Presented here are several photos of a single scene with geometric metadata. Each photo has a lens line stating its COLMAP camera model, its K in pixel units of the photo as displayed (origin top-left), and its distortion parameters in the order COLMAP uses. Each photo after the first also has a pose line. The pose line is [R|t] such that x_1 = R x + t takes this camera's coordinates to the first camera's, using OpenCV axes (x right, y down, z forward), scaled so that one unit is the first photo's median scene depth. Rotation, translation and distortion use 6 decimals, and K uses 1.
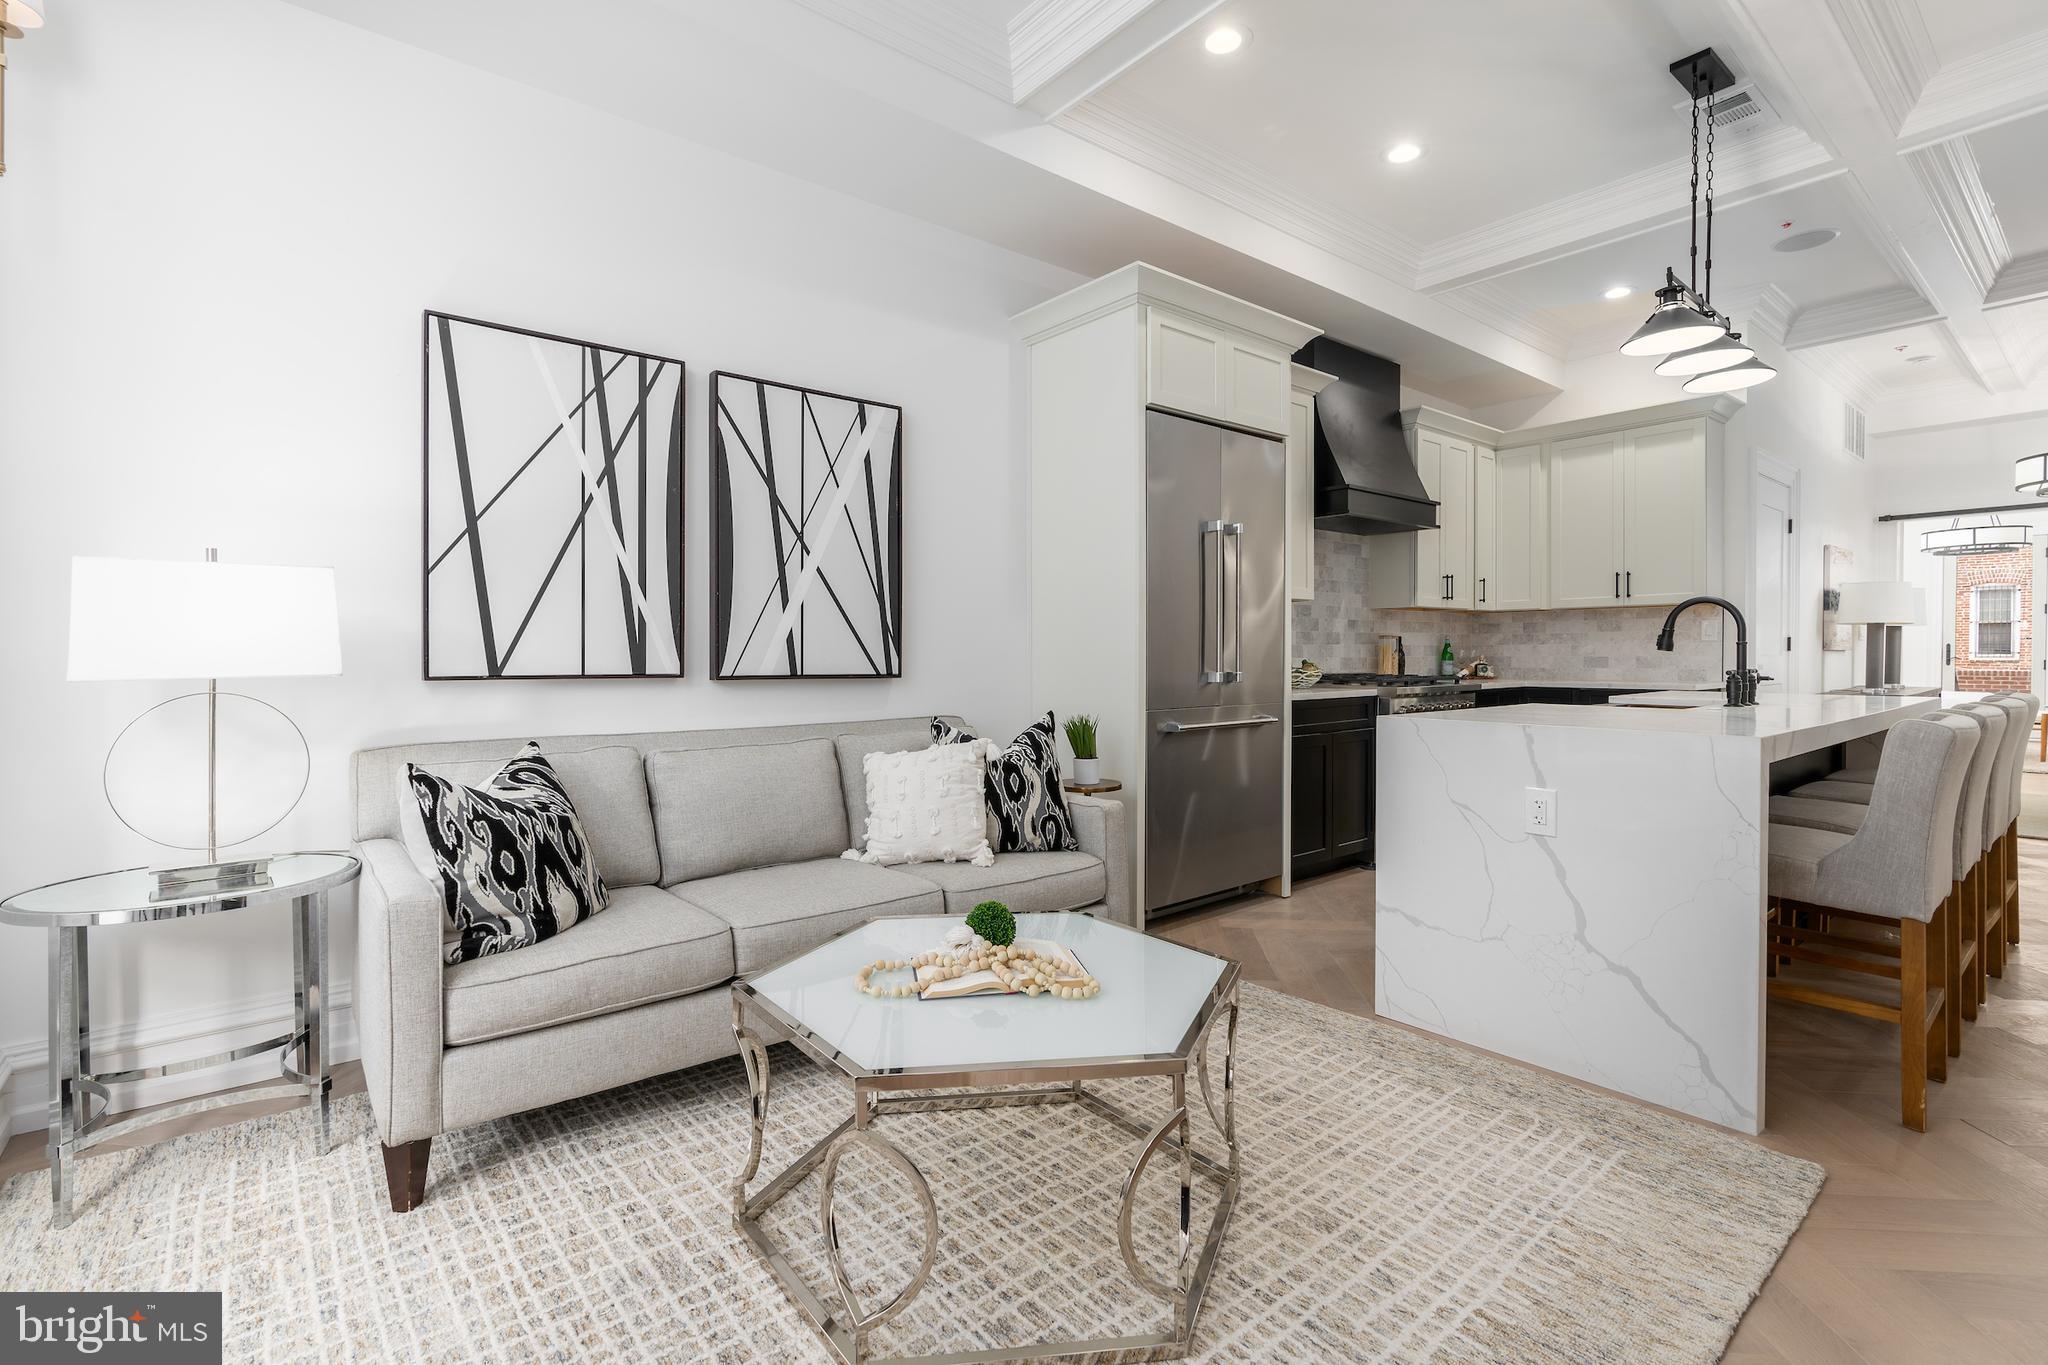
lens RADIAL K [[944.5, 0, 1034.0], [0, 944.5, 670.2], [0, 0, 1]] dist [-0.000168, 0.001062]
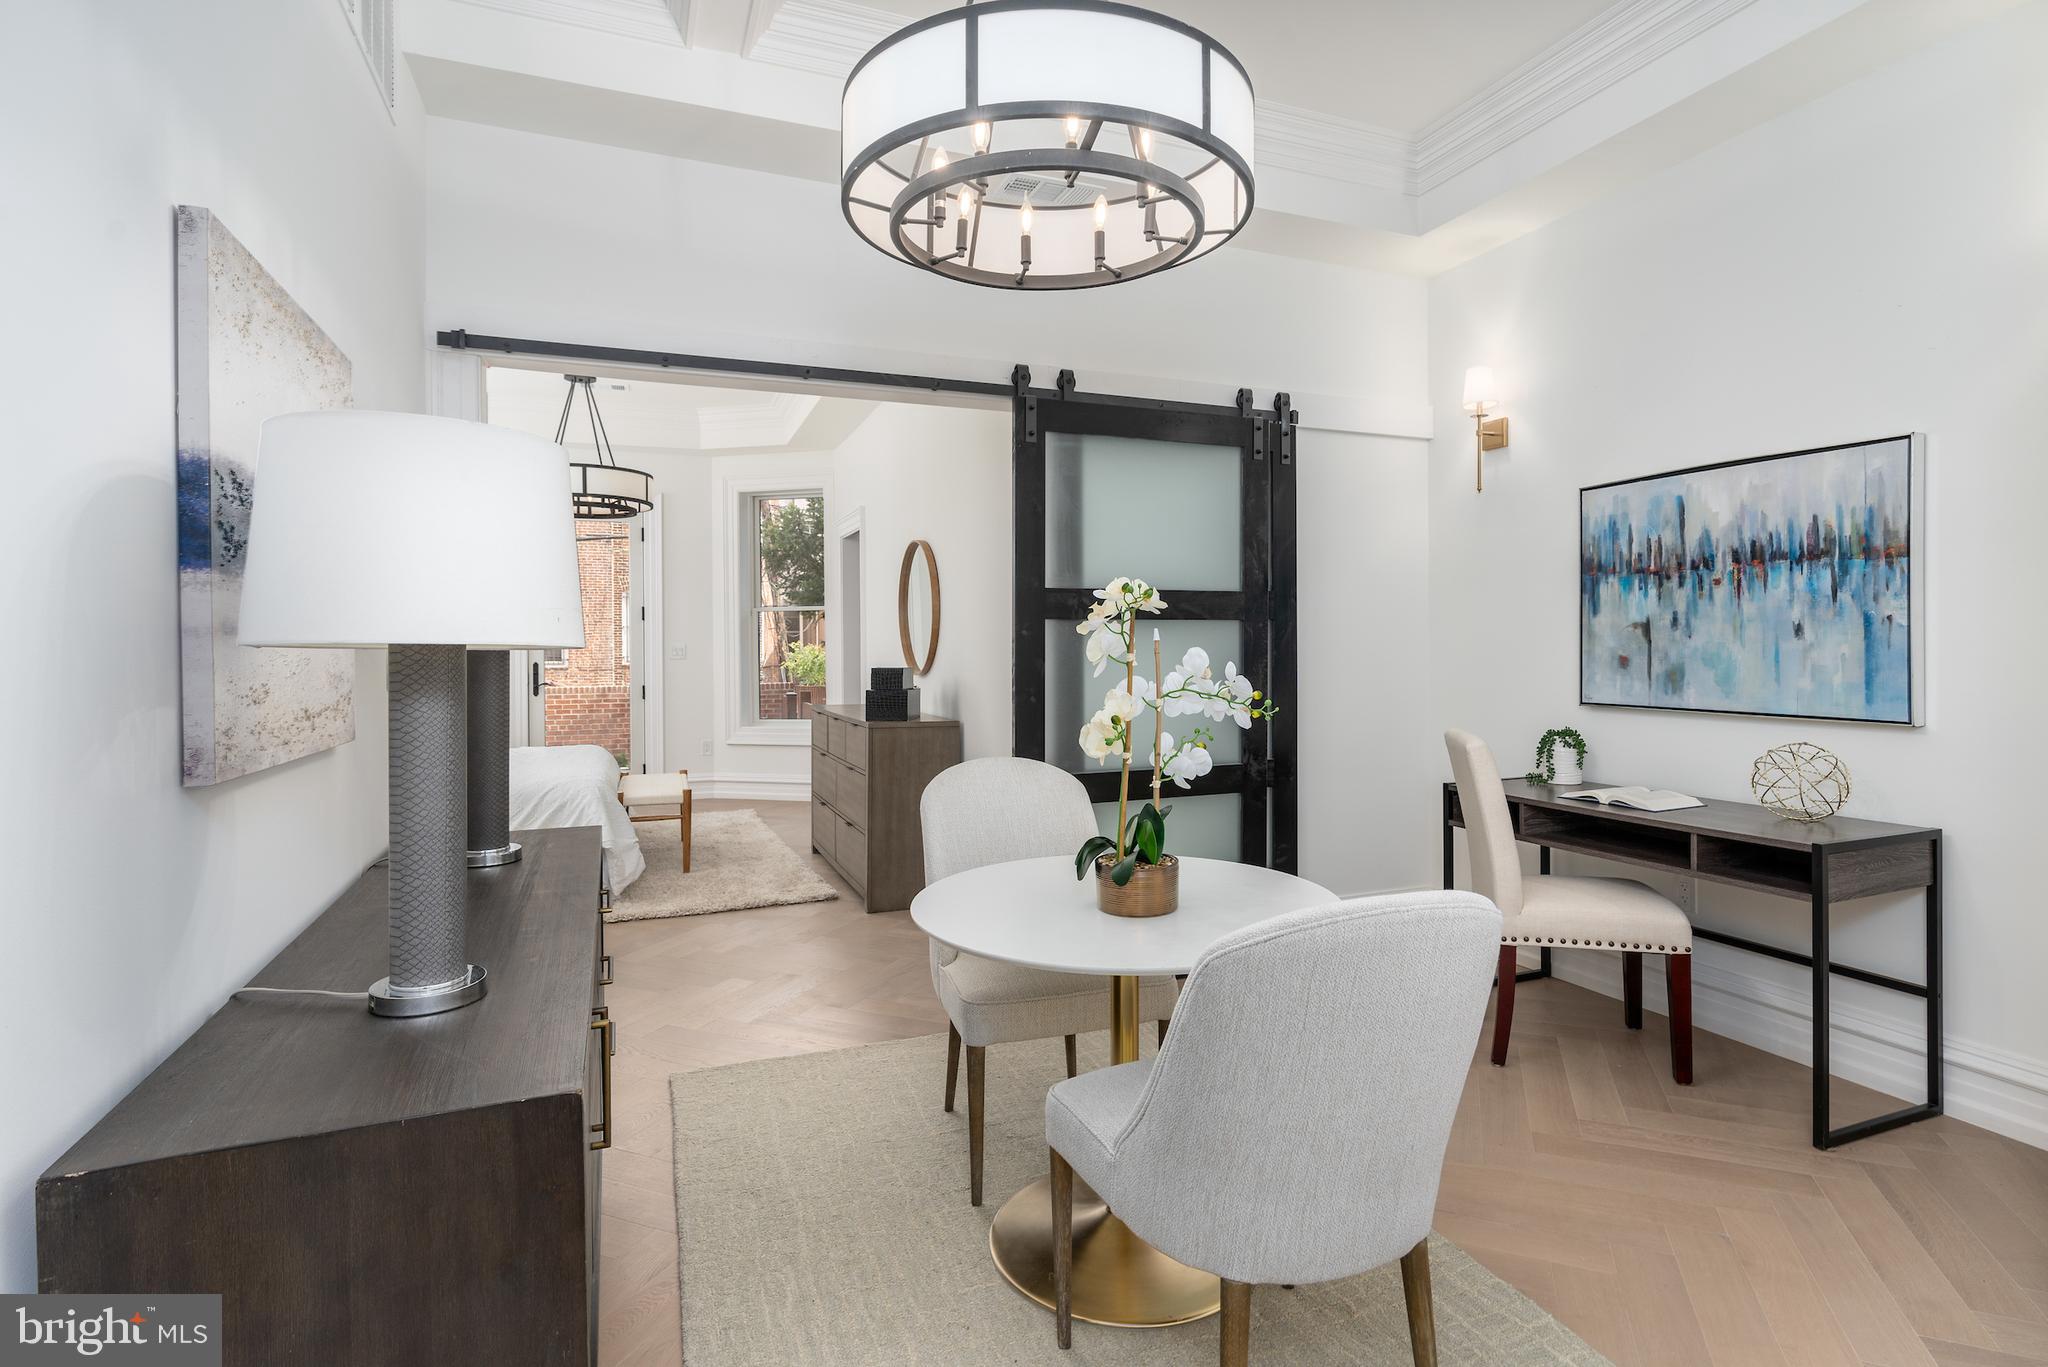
lens RADIAL K [[1027.4, 0, 1032.3], [0, 1027.4, 650.1], [0, 0, 1]] dist [-0.000852, -0.000170]
pose [[0.315426, -0.002190, 0.948948, 0.879415], [0.022426, 0.999735, -0.005147, -0.054964], [-0.948685, 0.022904, 0.315392, 0.979854]]
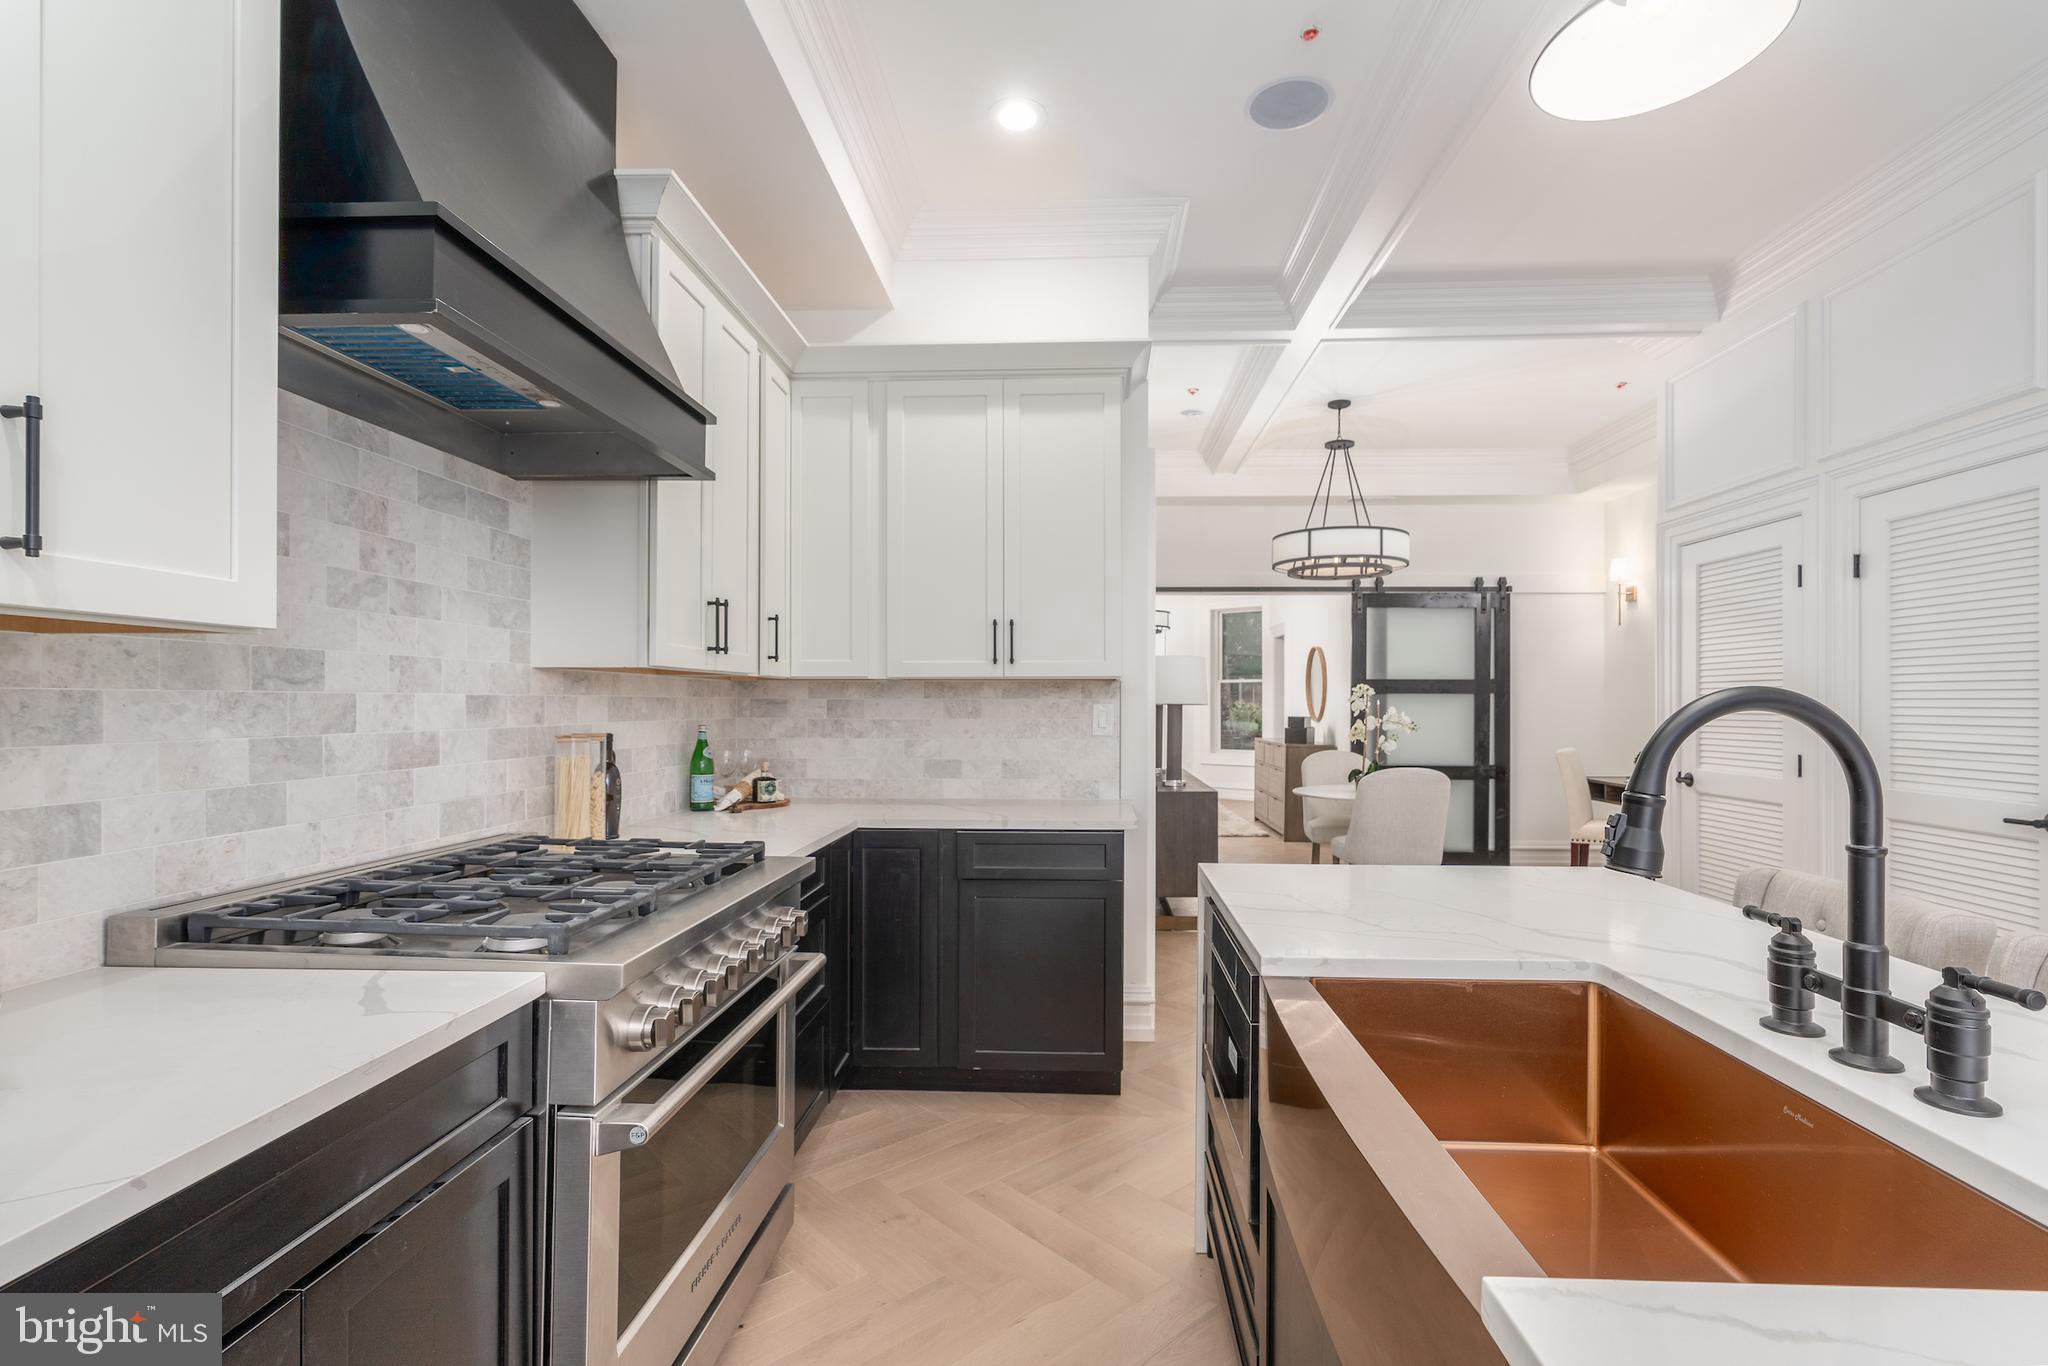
lens RADIAL K [[937.3, 0, 1056.3], [0, 937.3, 701.1], [0, 0, 1]] dist [0.000795, 0.000727]
pose [[0.668794, 0.009695, 0.743385, 0.225610], [0.006659, 0.999797, -0.019029, -0.044686], [-0.743418, 0.017677, 0.668593, 0.615660]]
